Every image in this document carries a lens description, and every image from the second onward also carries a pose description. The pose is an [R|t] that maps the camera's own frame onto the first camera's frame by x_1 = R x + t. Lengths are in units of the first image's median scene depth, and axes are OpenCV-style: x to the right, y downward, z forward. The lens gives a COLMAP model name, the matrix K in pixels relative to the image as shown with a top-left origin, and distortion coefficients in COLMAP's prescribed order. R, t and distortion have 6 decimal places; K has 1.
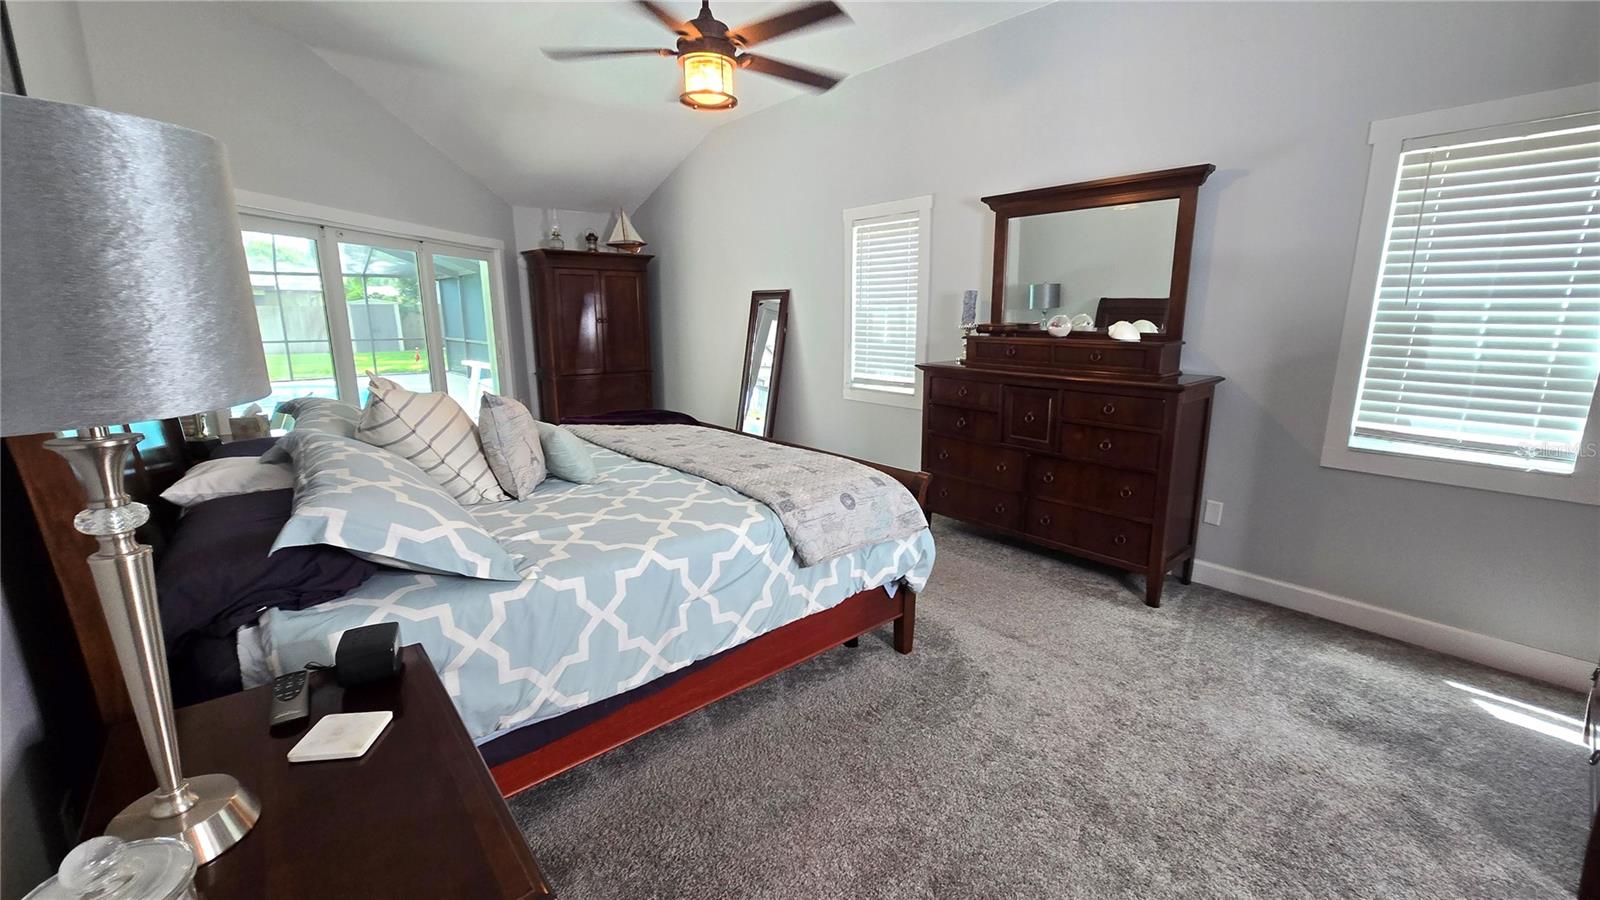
lens RADIAL K [[657.9, 0, 804.4], [0, 657.9, 445.7], [0, 0, 1]] dist [-0.003742, -0.000157]
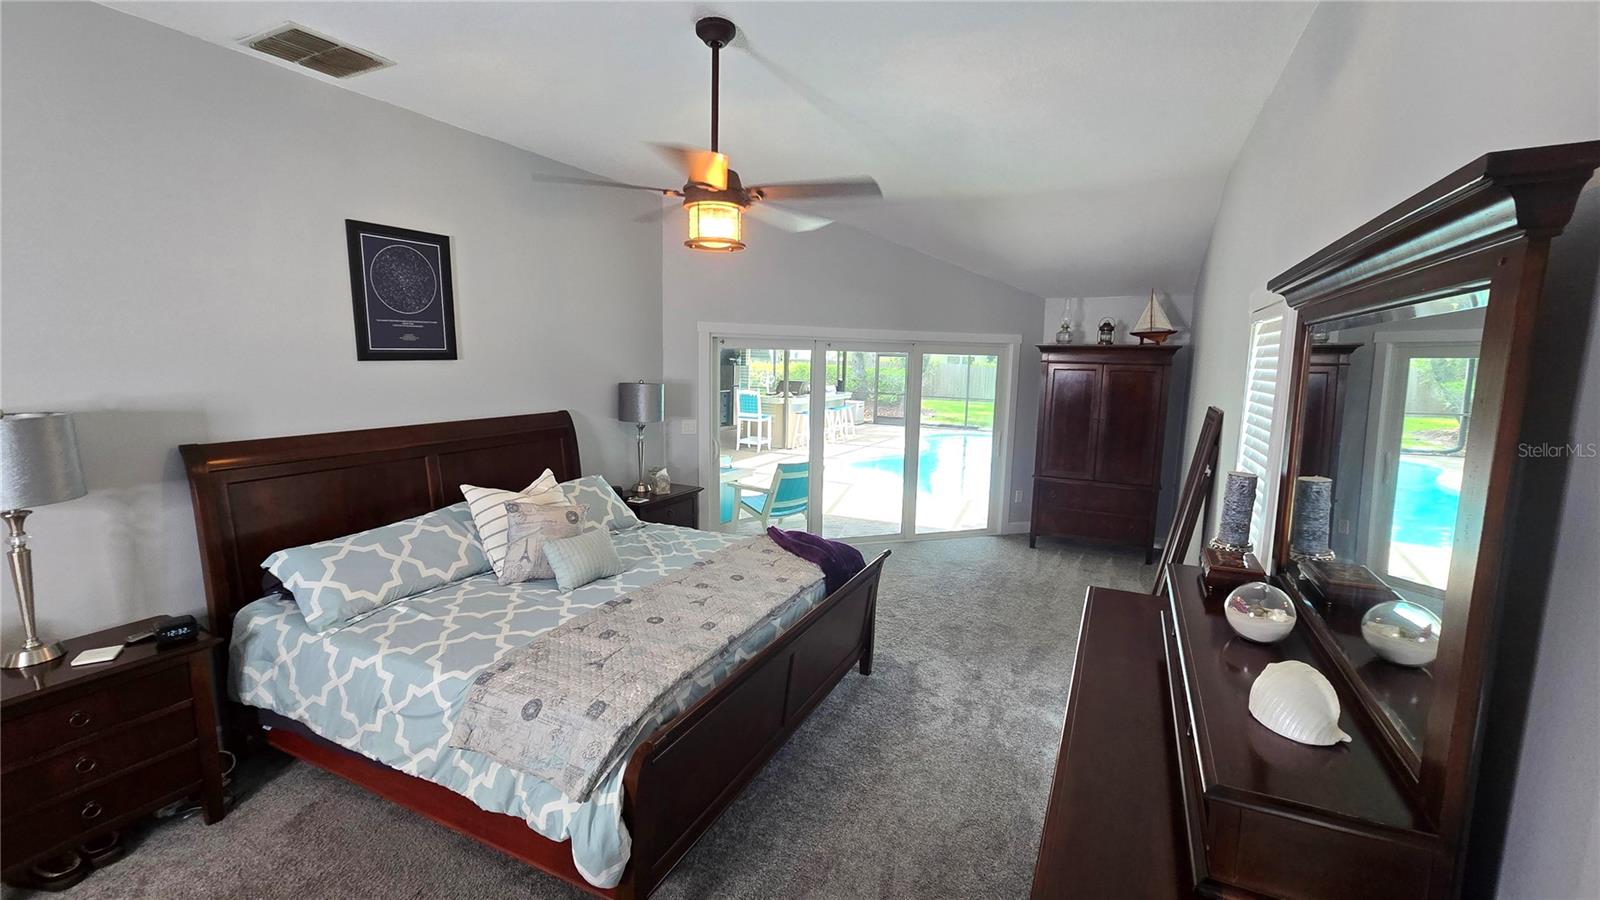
lens RADIAL K [[657.9, 0, 806.5], [0, 657.9, 449.9], [0, 0, 1]] dist [-0.003742, -0.000157]
pose [[0.407004, 0.137391, -0.903035, 0.938857], [-0.206481, 0.976872, 0.055562, -0.368313], [0.889783, 0.163845, 0.425959, 0.894018]]
